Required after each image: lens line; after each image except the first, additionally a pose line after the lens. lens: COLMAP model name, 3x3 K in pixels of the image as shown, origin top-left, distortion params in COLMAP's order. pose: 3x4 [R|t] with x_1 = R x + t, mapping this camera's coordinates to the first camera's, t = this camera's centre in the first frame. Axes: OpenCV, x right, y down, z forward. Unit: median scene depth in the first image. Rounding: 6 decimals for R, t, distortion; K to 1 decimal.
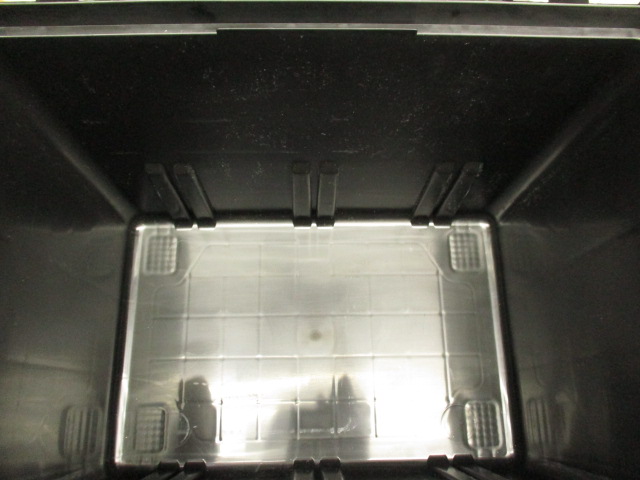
lens RADIAL K [[483.6, 0, 320.0], [0, 483.6, 240.0], [0, 0, 1]] dist [-0.006246, -0.005296]
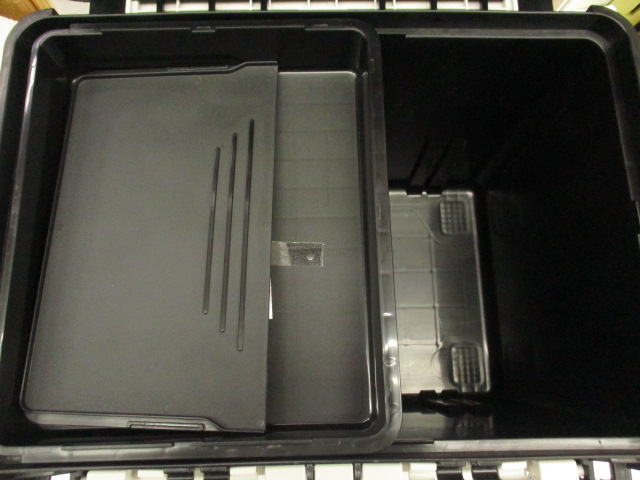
lens RADIAL K [[483.6, 0, 320.0], [0, 483.6, 240.0], [0, 0, 1]] dist [-0.006246, -0.005296]
pose [[0.999924, -0.004086, -0.011651, -0.003456], [0.004740, 0.998379, 0.056726, 0.011831], [0.011400, -0.056777, 0.998322, -0.150899]]
